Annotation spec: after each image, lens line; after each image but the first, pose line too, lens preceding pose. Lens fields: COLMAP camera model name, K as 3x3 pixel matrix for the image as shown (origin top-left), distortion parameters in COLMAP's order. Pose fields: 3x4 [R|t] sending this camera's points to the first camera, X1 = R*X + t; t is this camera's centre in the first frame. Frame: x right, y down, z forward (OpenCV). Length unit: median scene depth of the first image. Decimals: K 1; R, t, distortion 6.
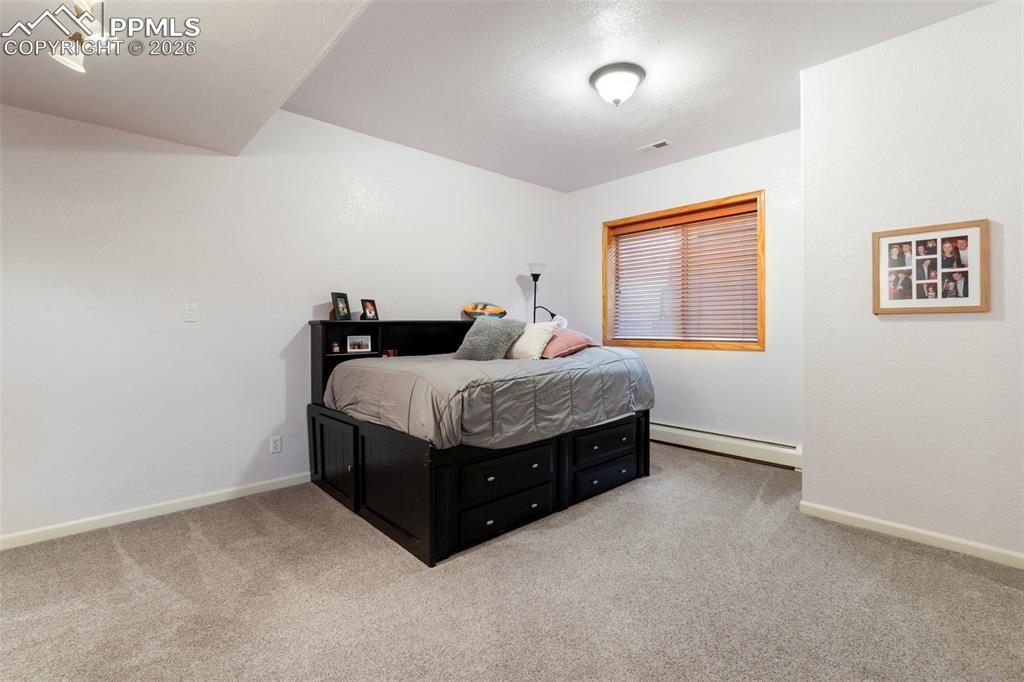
lens RADIAL K [[455.7, 0, 515.0], [0, 455.7, 323.6], [0, 0, 1]] dist [-0.001254, -0.000163]
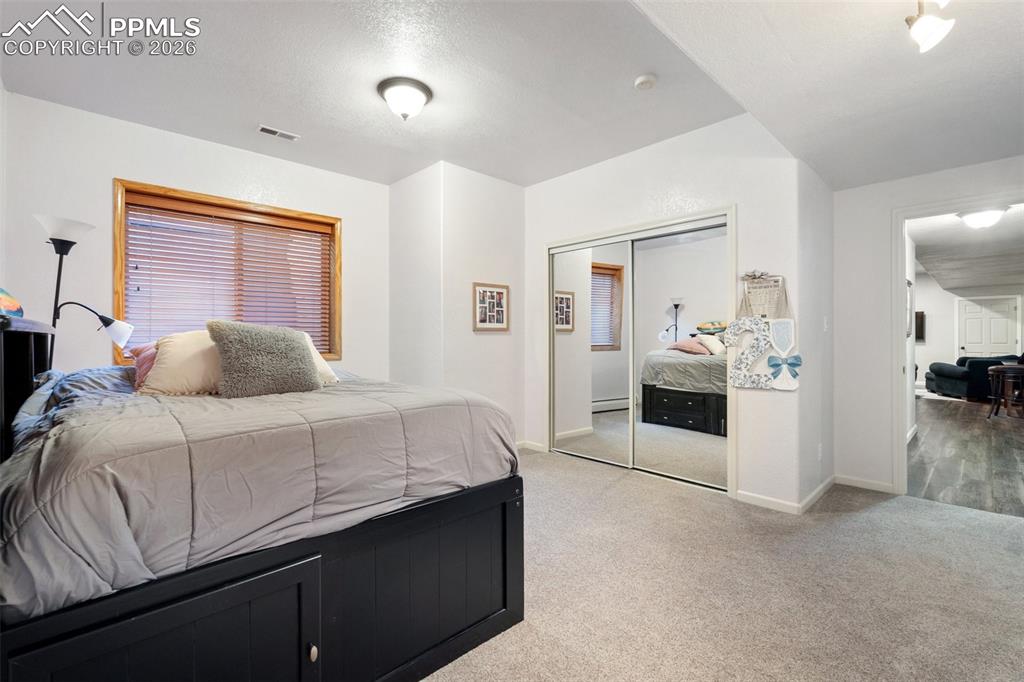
lens RADIAL K [[454.6, 0, 512.0], [0, 454.6, 341.0], [0, 0, 1]] dist [-0.000677, 0.000021]
pose [[-0.016587, -0.005362, 0.999848, -0.928407], [0.000556, 0.999985, 0.005372, 0.008113], [-0.999862, 0.000645, -0.016584, 0.928648]]
